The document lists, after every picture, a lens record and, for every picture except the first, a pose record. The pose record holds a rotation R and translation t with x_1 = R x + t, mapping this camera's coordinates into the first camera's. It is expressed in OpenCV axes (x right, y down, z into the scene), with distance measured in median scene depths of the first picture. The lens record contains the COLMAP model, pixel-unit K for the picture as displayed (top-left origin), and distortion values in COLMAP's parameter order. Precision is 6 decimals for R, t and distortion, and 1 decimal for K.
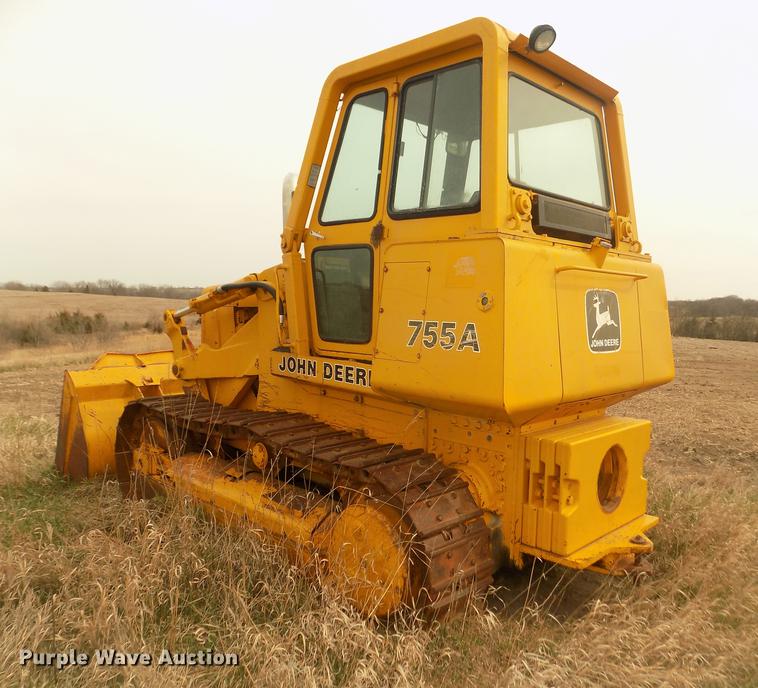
lens RADIAL K [[600.3, 0, 379.0], [0, 600.3, 344.0], [0, 0, 1]] dist [0.007329, 0.001637]
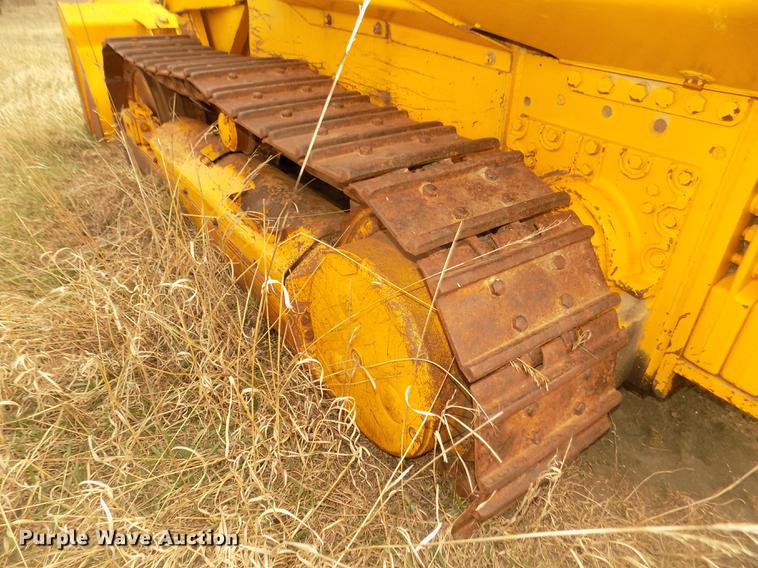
lens RADIAL K [[508.1, 0, 393.7], [0, 508.1, 282.6], [0, 0, 1]] dist [-0.072162, 0.072515]
pose [[0.991919, 0.081943, -0.096864, 0.042500], [-0.025932, 0.878281, 0.477442, 0.092861], [0.124196, -0.471072, 0.873308, 0.629907]]
